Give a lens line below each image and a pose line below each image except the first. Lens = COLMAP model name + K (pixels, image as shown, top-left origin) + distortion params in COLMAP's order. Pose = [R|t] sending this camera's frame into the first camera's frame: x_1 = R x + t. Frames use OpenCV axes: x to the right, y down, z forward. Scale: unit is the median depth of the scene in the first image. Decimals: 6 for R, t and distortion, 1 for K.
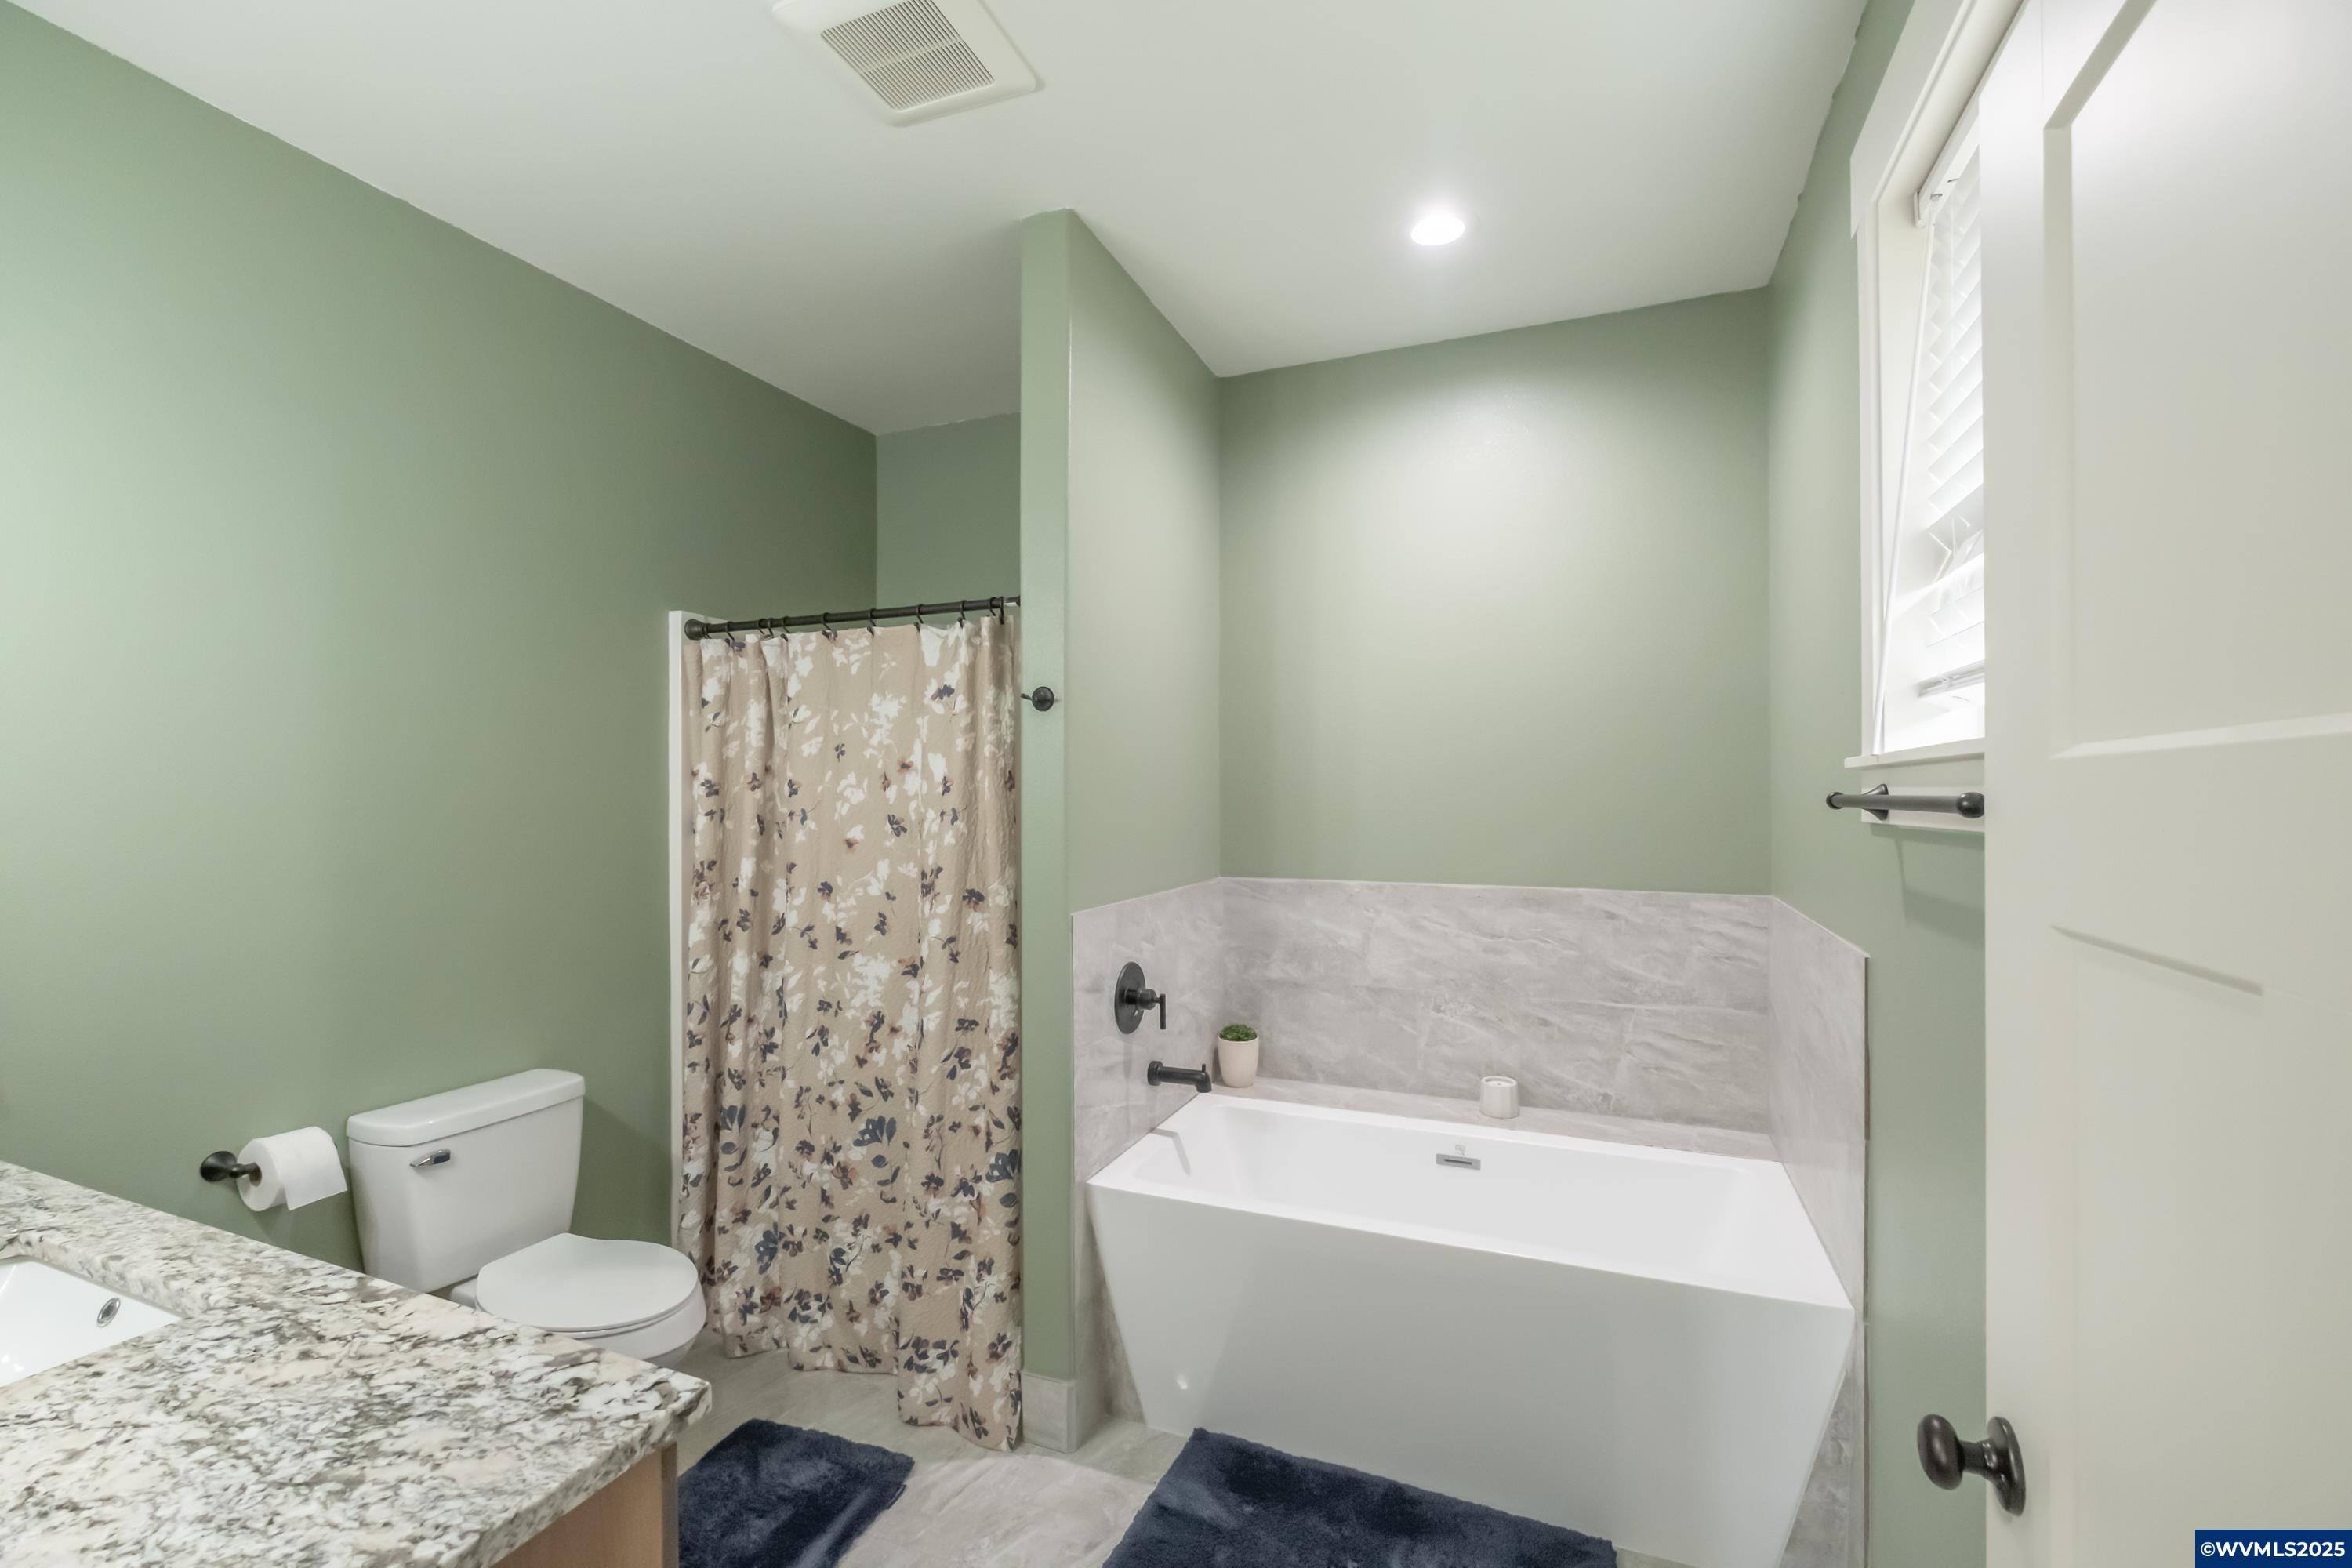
lens RADIAL K [[1039.9, 0, 1156.8], [0, 1039.9, 769.3], [0, 0, 1]] dist [-0.002140, -0.000579]
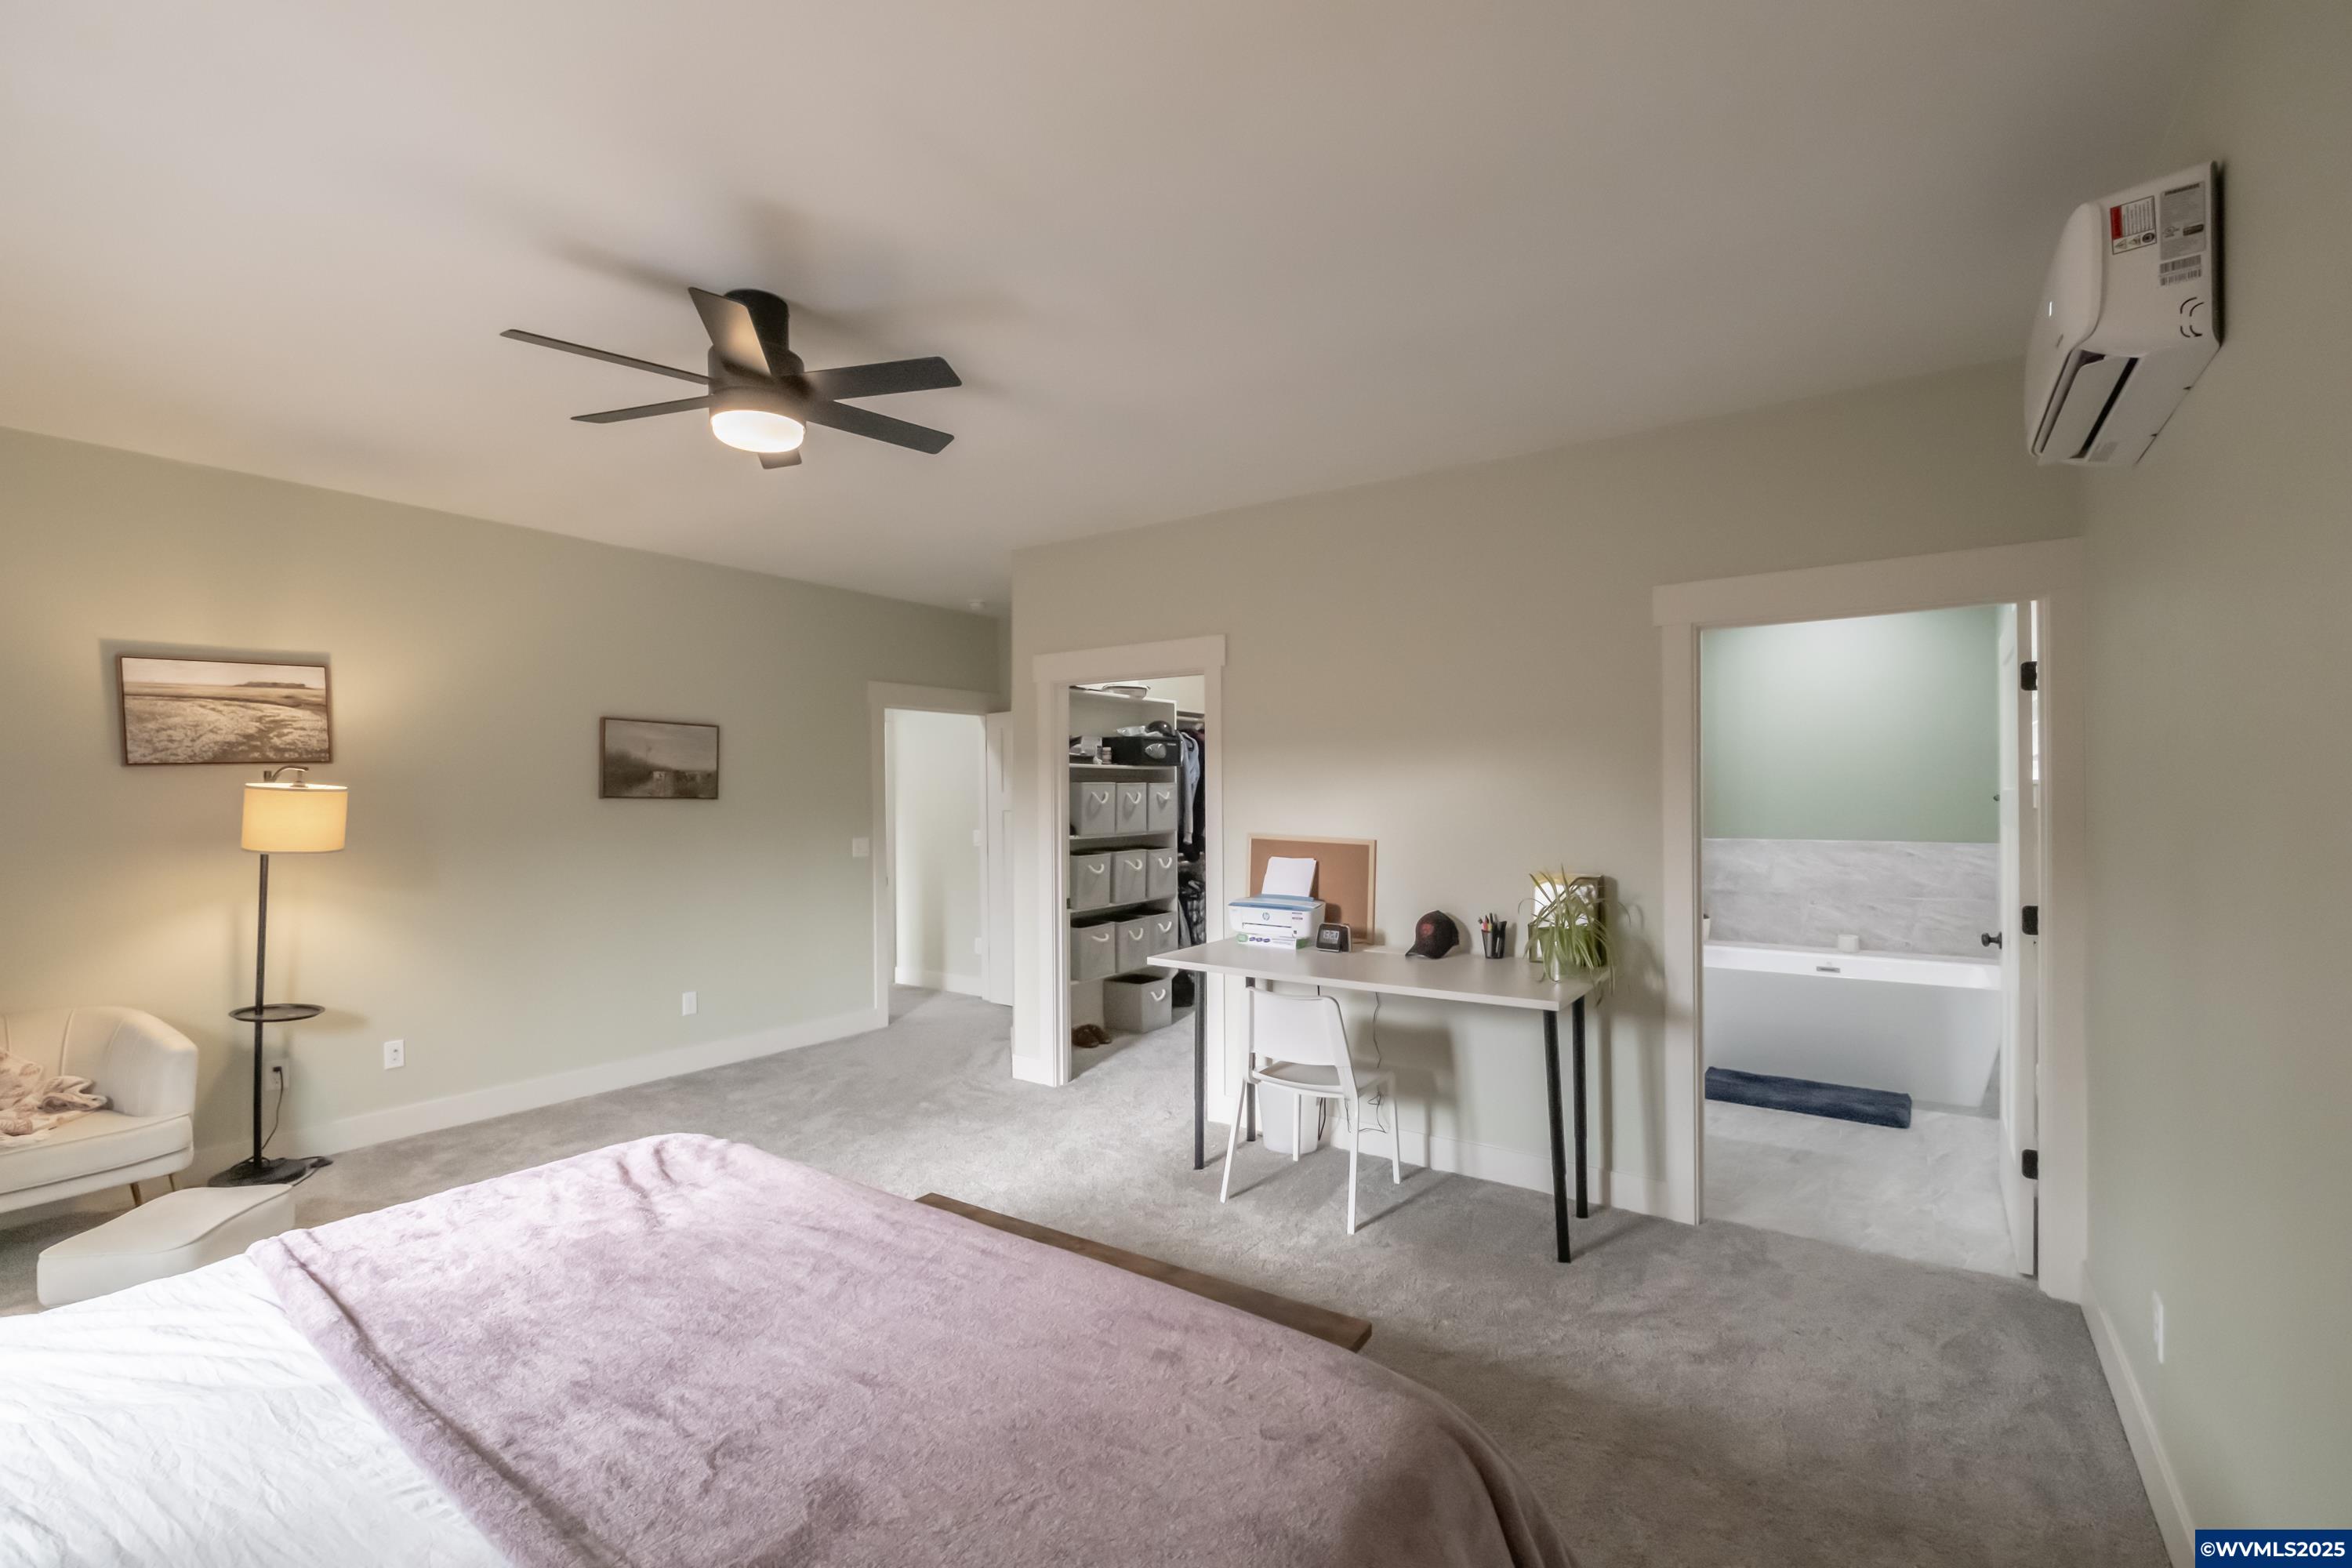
lens RADIAL K [[1039.9, 0, 1197.1], [0, 1039.9, 792.8], [0, 0, 1]] dist [-0.002140, -0.000579]
pose [[0.980746, -0.004536, -0.195237, -0.509031], [0.007601, 0.999859, 0.014952, -0.017285], [0.195142, -0.016149, 0.980642, -1.205285]]
